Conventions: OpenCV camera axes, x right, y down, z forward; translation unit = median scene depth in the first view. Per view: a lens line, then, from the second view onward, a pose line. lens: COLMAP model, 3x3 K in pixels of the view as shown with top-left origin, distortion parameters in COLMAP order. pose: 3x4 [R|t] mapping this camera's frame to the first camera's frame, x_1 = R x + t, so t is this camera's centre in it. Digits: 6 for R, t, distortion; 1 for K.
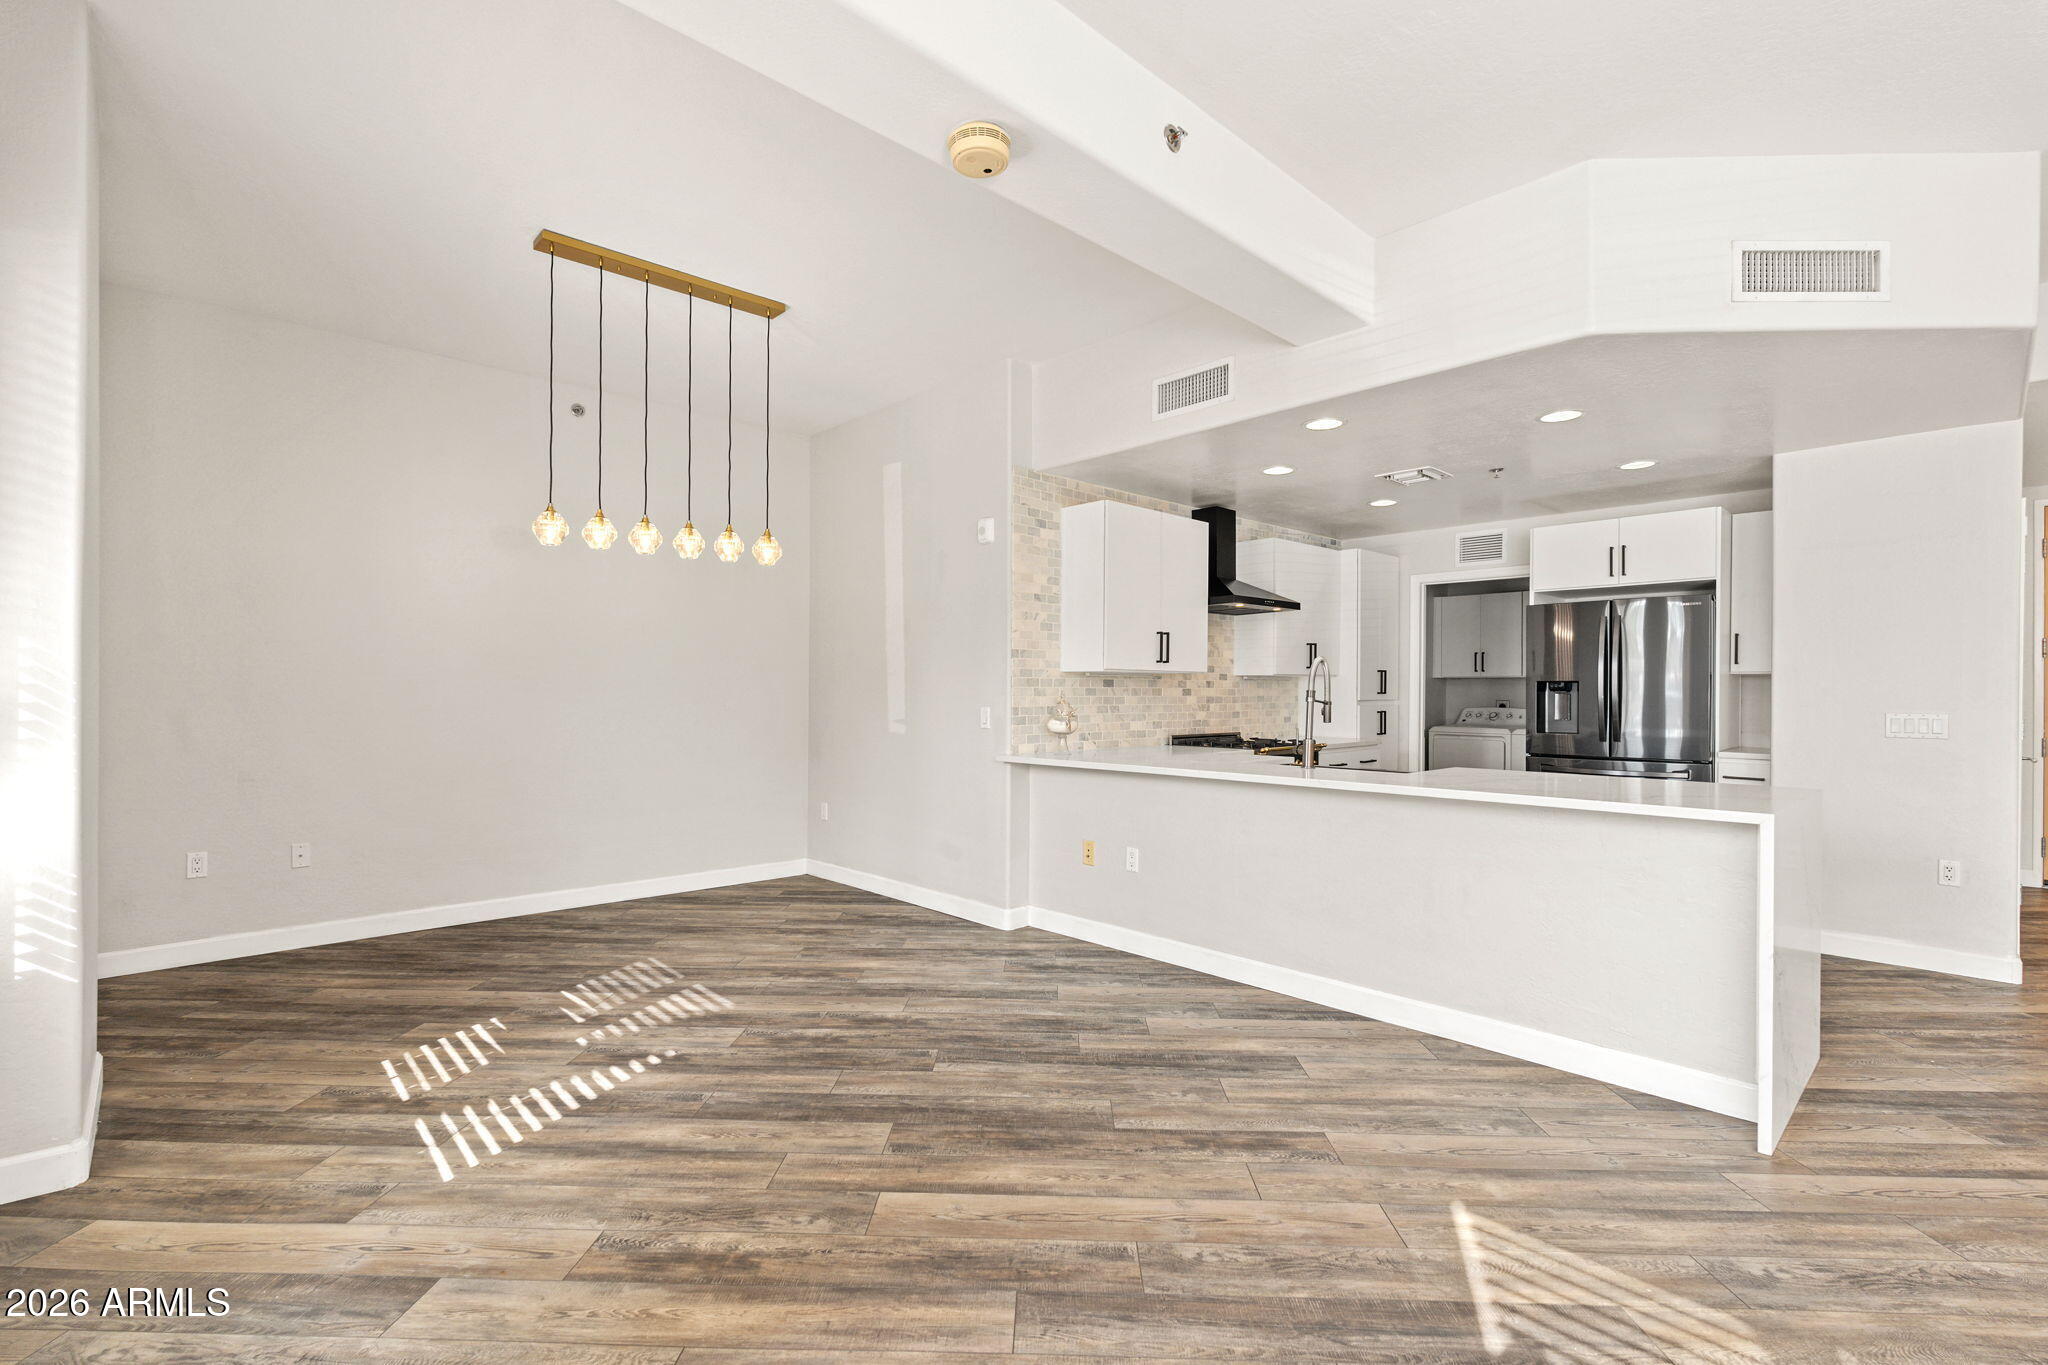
lens RADIAL K [[914.1, 0, 1023.6], [0, 914.1, 692.5], [0, 0, 1]] dist [-0.007528, 0.001658]
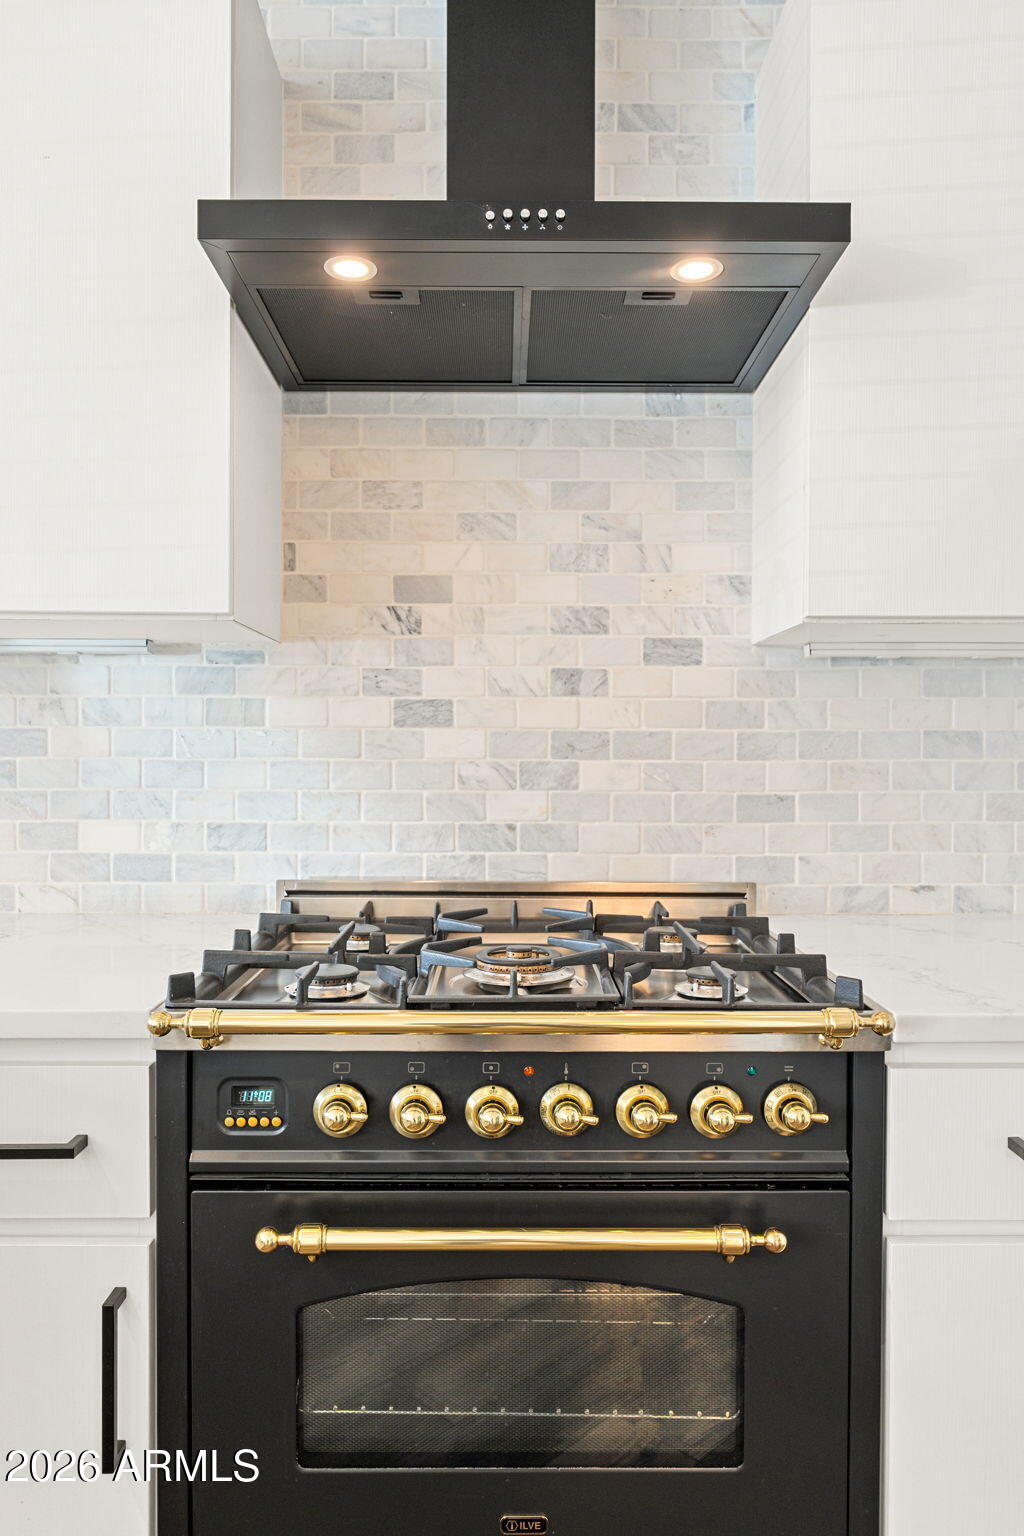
lens RADIAL K [[1057.1, 0, 509.4], [0, 1057.1, 770.9], [0, 0, 1]] dist [0.000222, 0.002213]
pose [[0.729355, 0.013654, -0.683999, 0.483963], [-0.002703, 0.999851, 0.017077, 0.012841], [0.684130, -0.010607, 0.729283, 0.973506]]
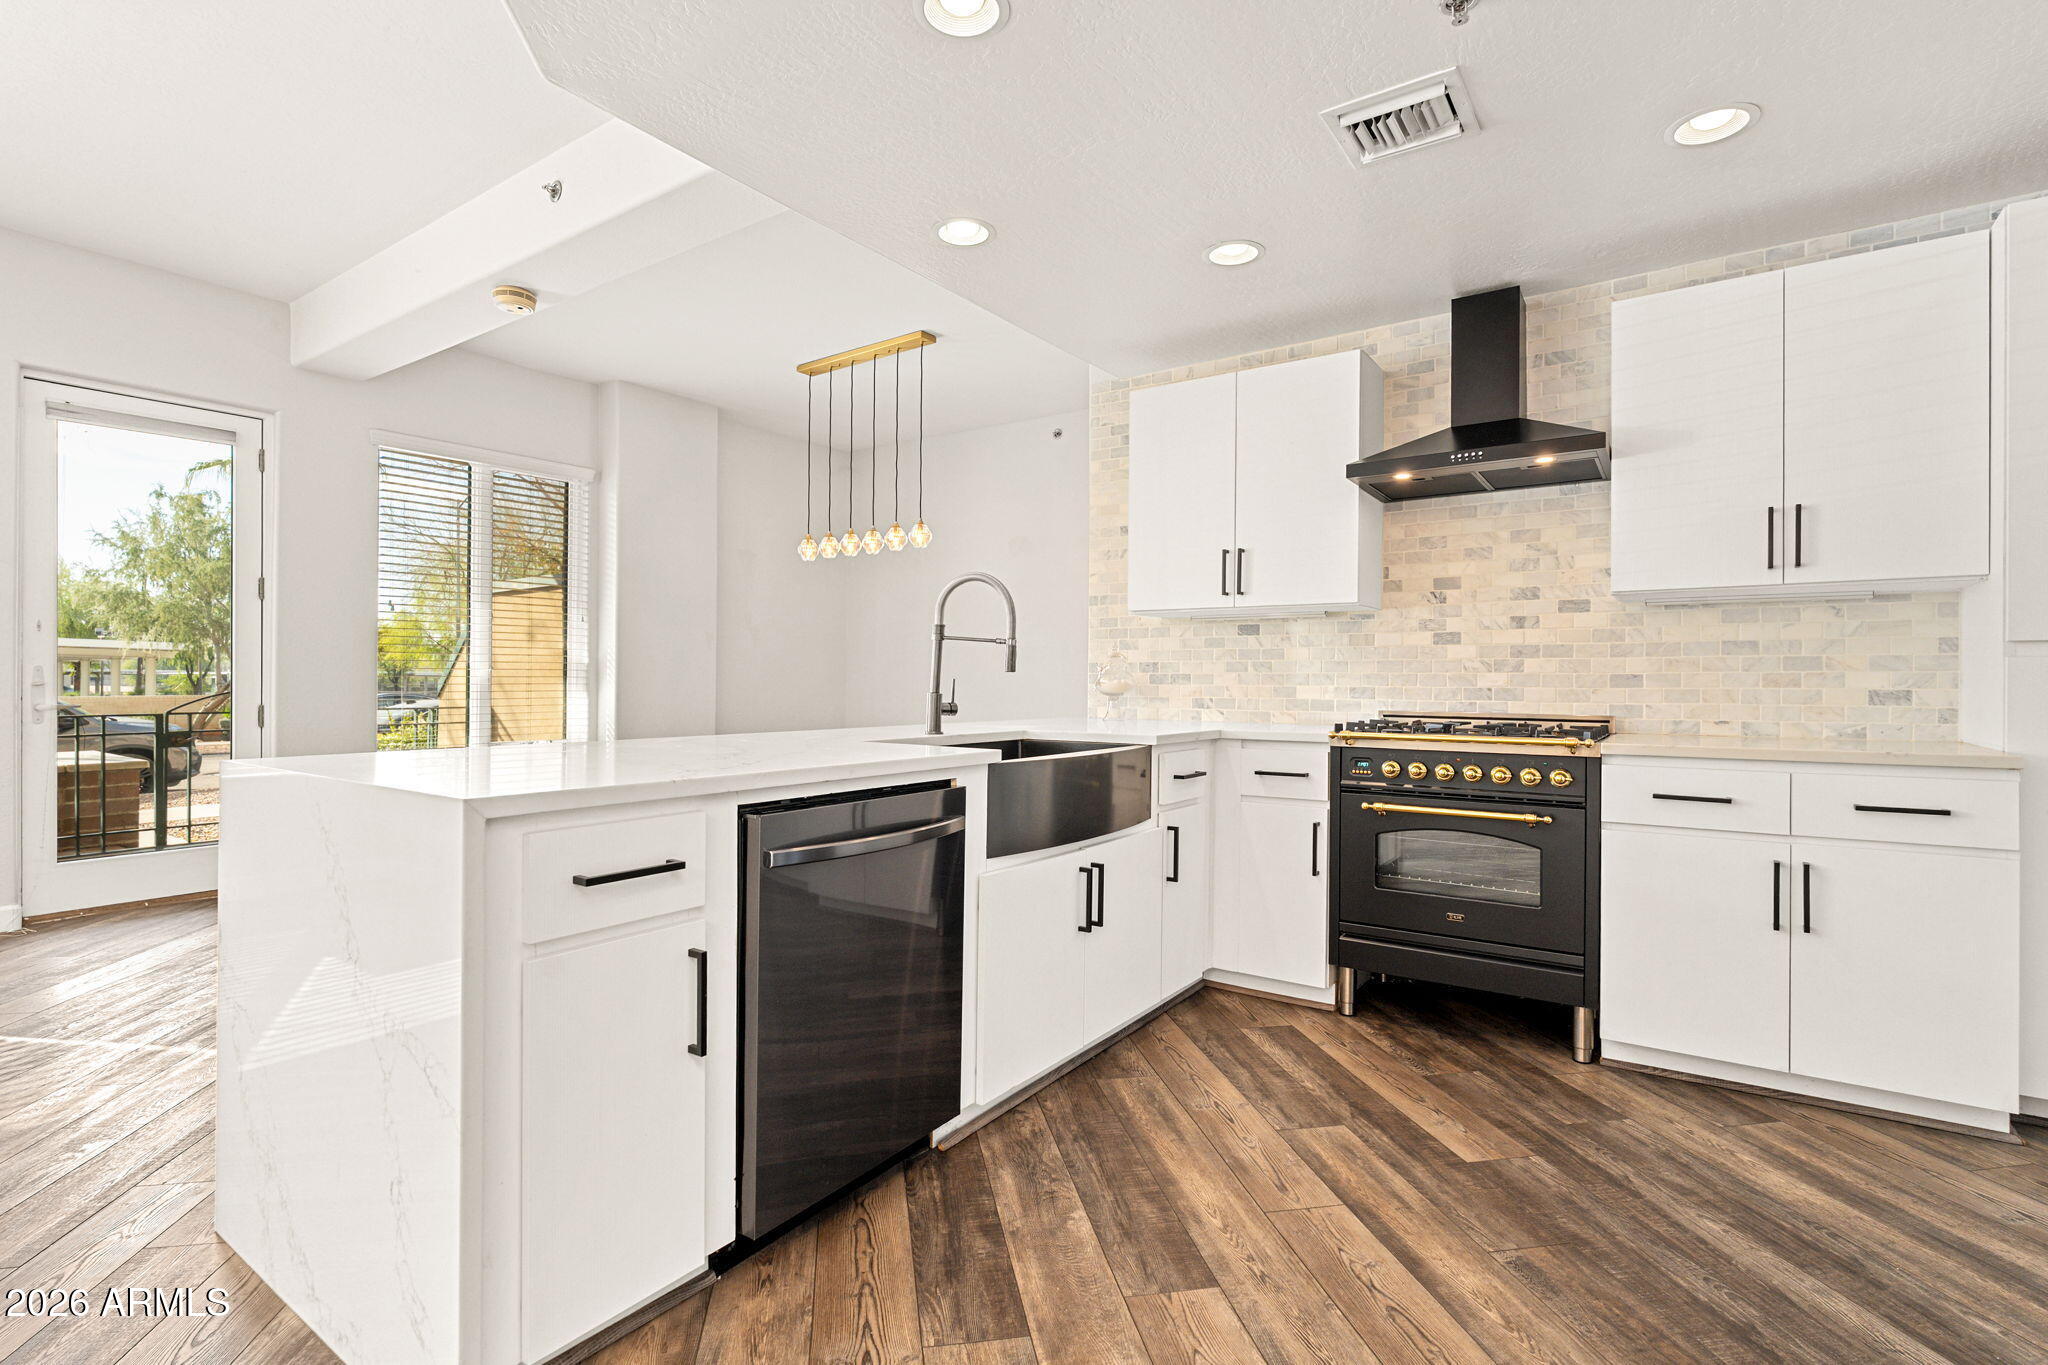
lens RADIAL K [[965.2, 0, 1026.8], [0, 965.2, 686.0], [0, 0, 1]] dist [-0.003959, 0.001359]
pose [[0.205485, 0.004291, -0.978651, 0.870915], [-0.005380, 0.999980, 0.003255, 0.035042], [0.978645, 0.004596, 0.205504, 0.751053]]
